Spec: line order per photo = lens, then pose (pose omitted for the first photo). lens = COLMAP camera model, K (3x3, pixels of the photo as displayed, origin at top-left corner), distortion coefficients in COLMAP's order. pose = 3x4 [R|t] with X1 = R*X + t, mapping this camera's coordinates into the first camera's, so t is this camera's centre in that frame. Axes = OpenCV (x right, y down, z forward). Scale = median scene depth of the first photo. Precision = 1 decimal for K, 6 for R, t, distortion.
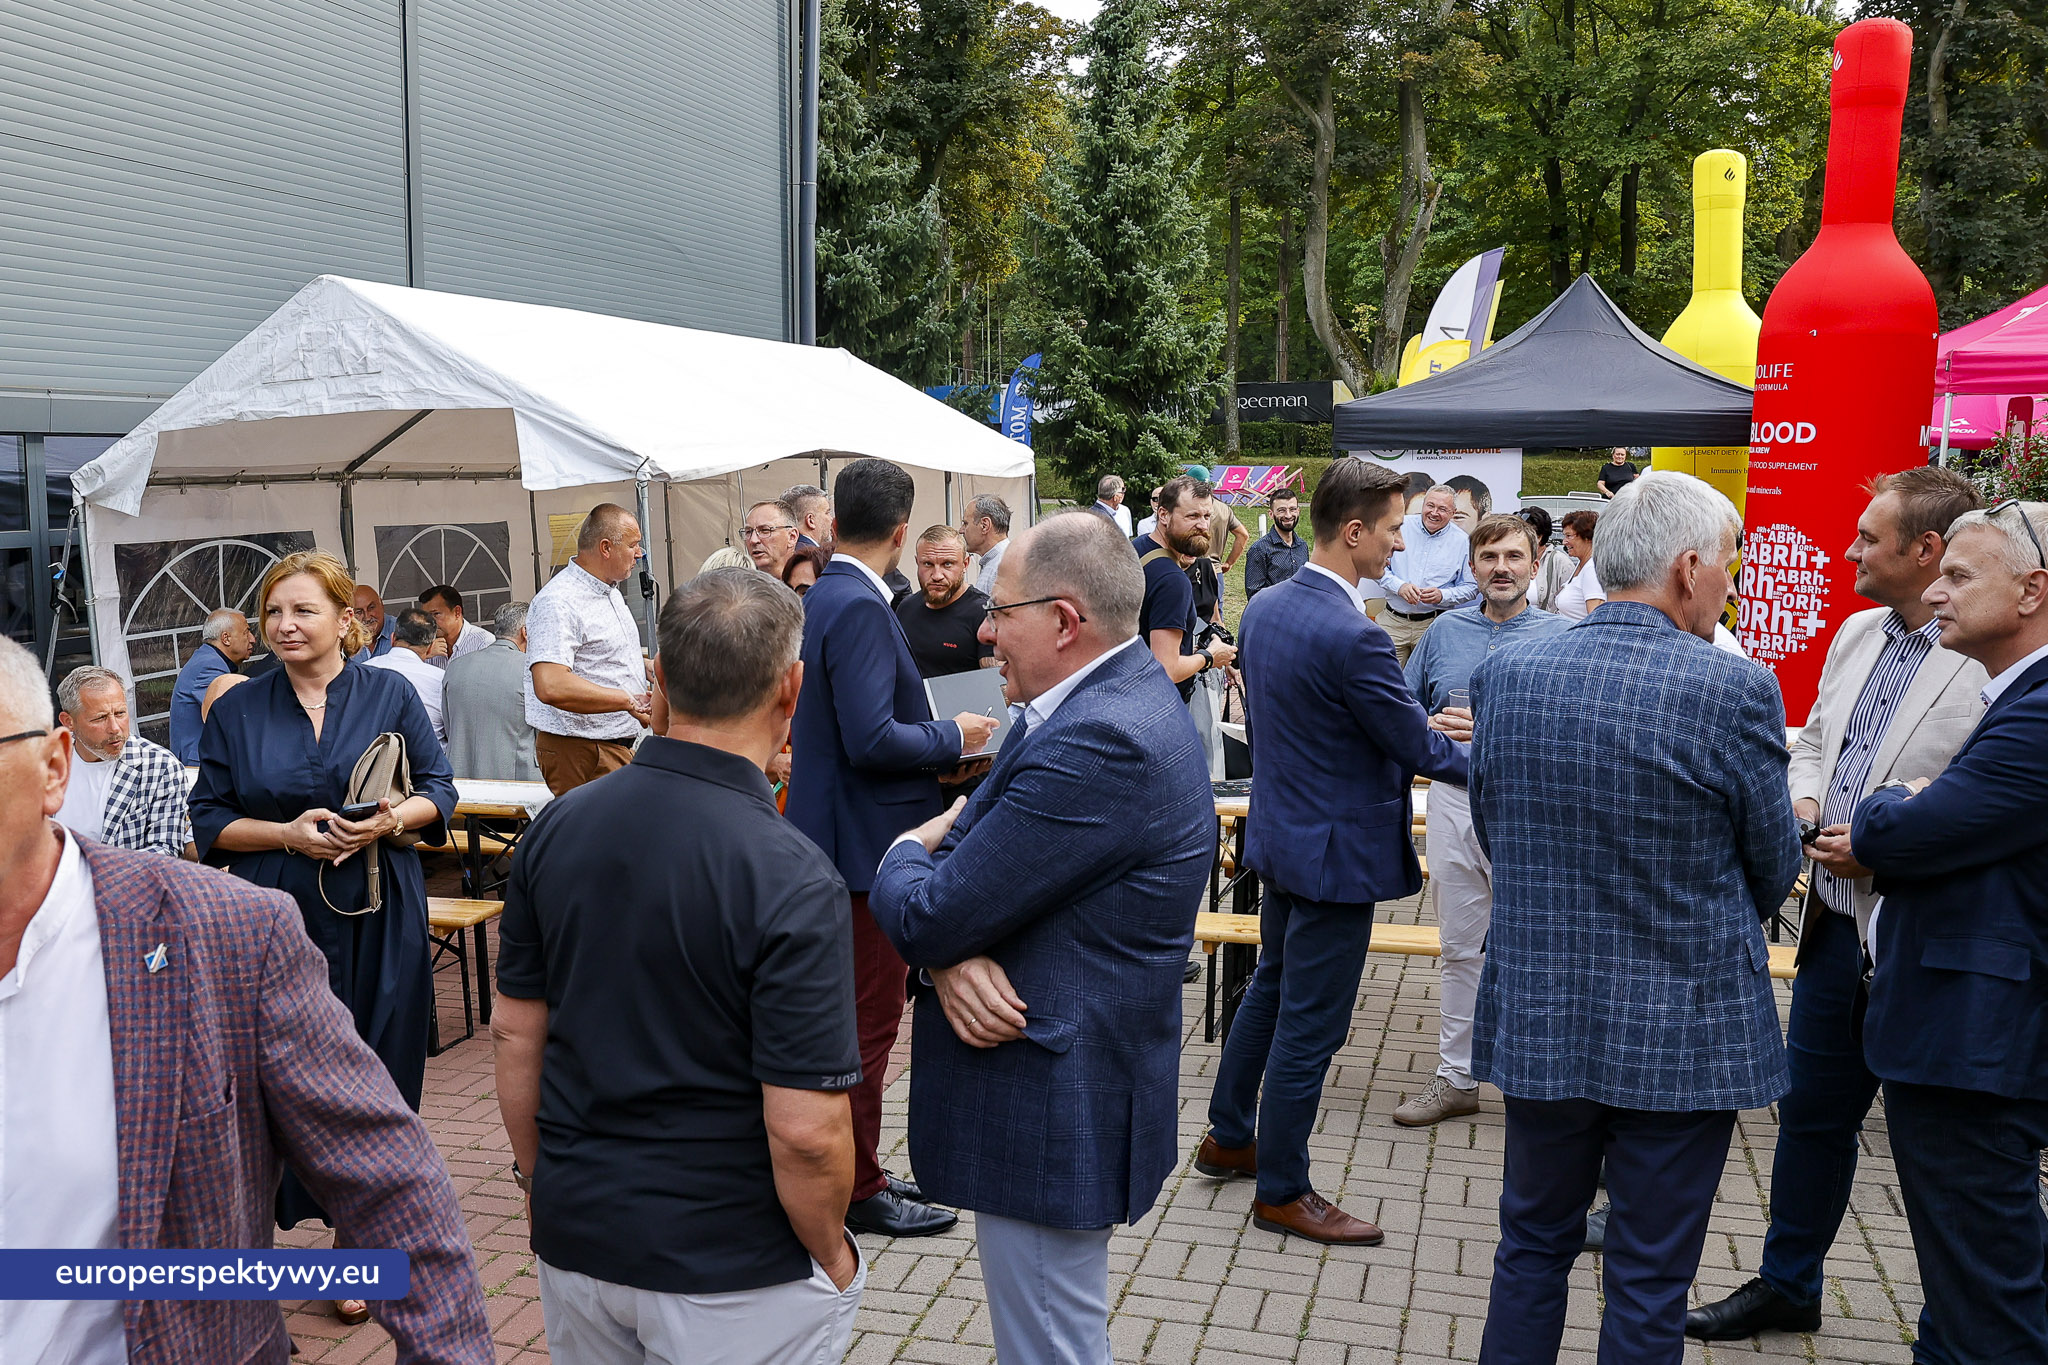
lens RADIAL K [[1726.0, 0, 1024.0], [0, 1726.0, 682.5], [0, 0, 1]] dist [0.000093, -0.000003]
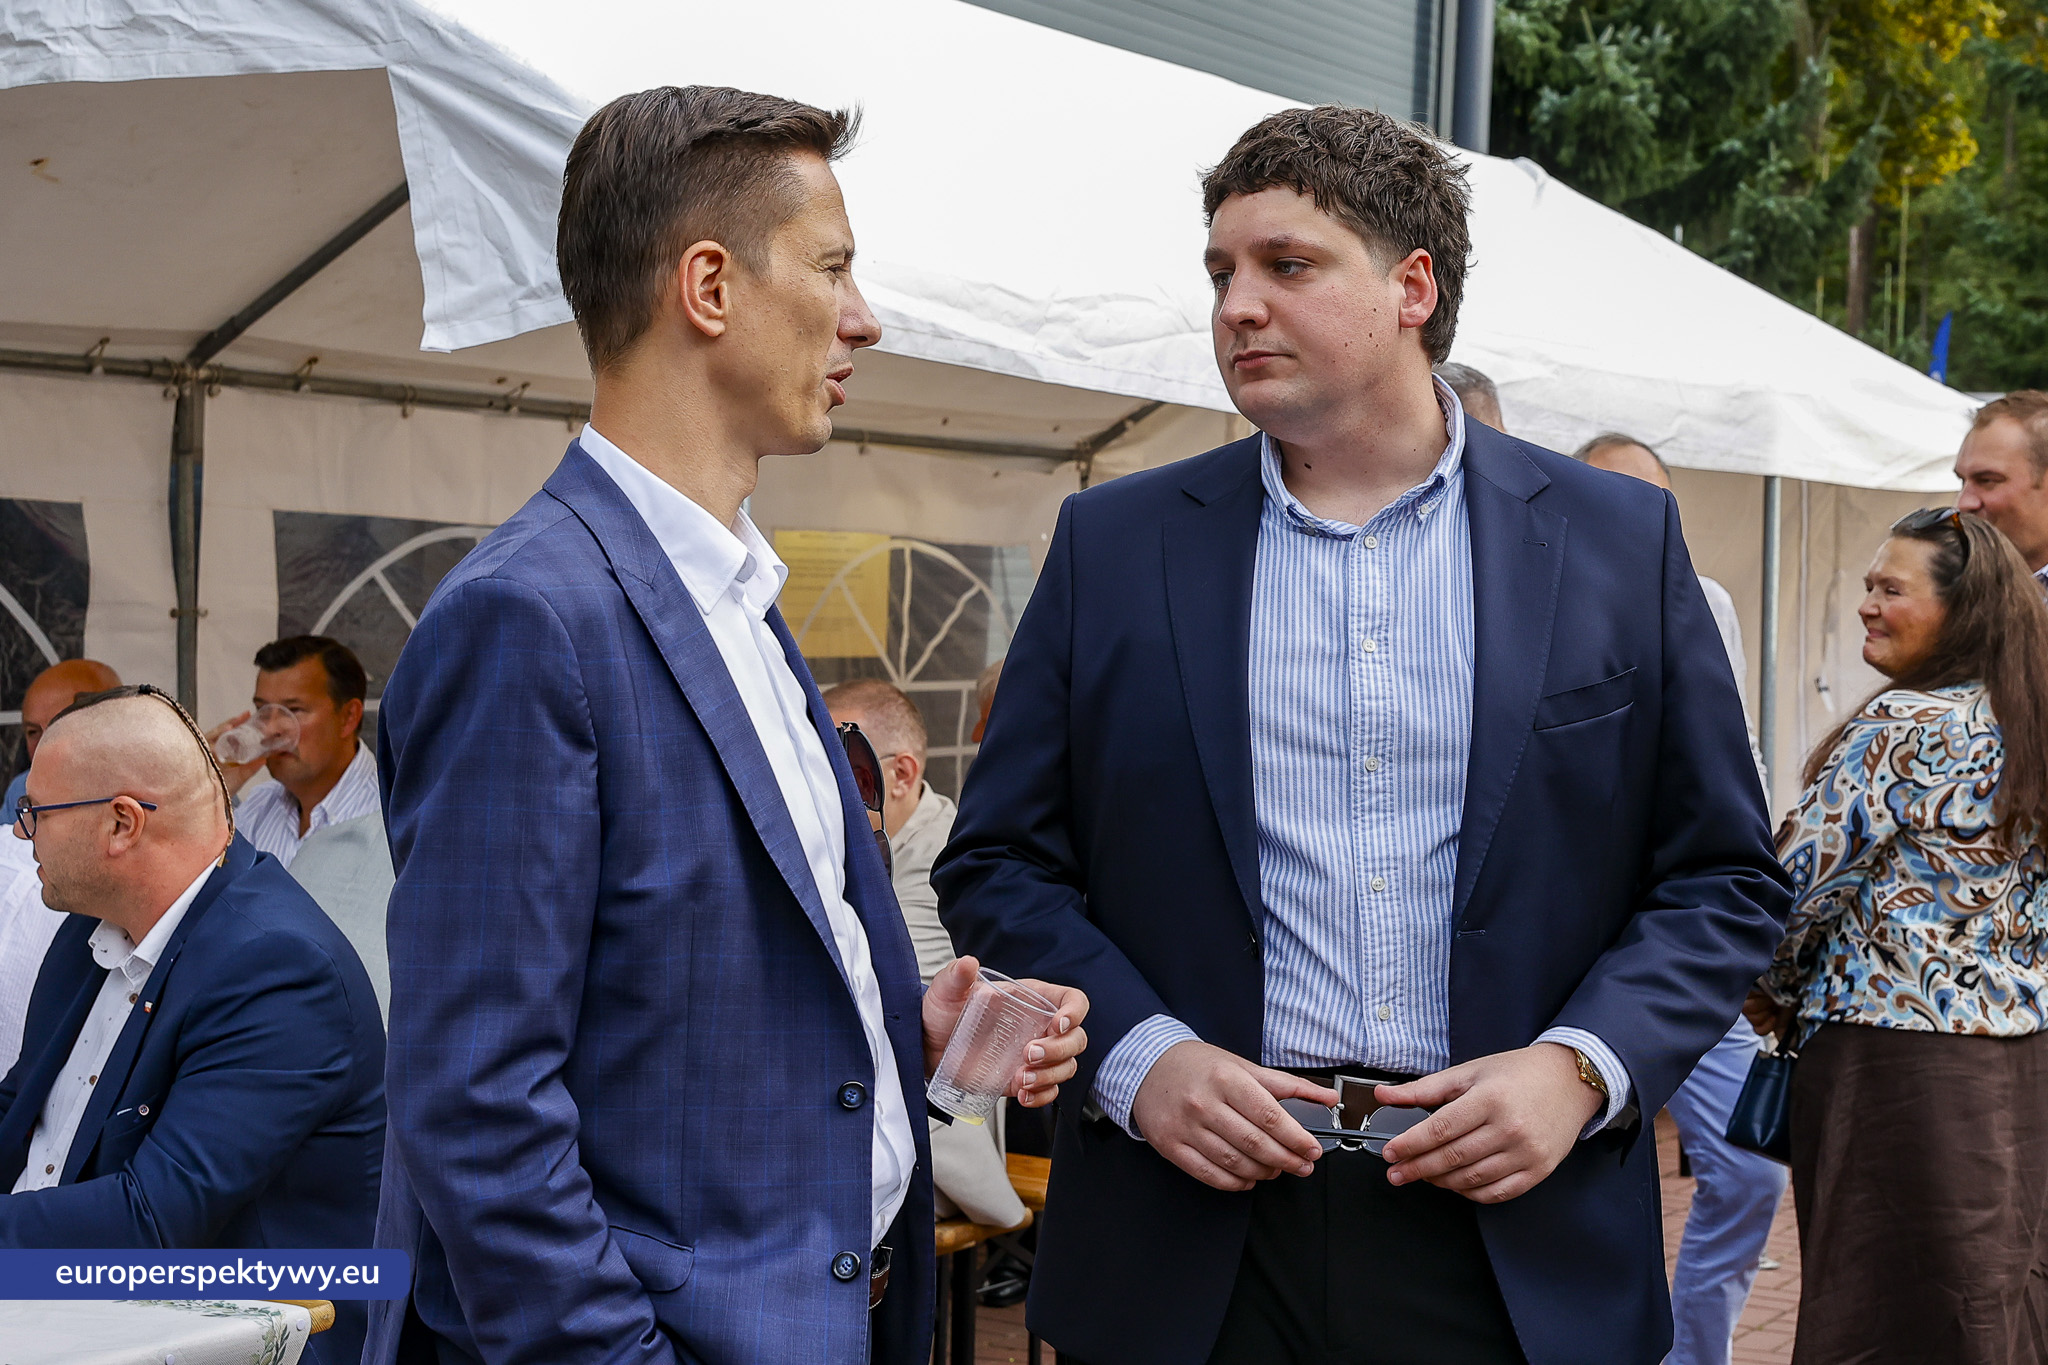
lens RADIAL K [[2988.3, 0, 1024.0], [0, 2988.3, 682.5], [0, 0, 1]] dist [0.012908, 0.072257]
pose [[0.954295, 0.033110, -0.297027, -0.003707], [-0.062456, 0.993994, -0.089859, -0.000092], [0.292268, 0.104303, 0.950632, 0.221330]]
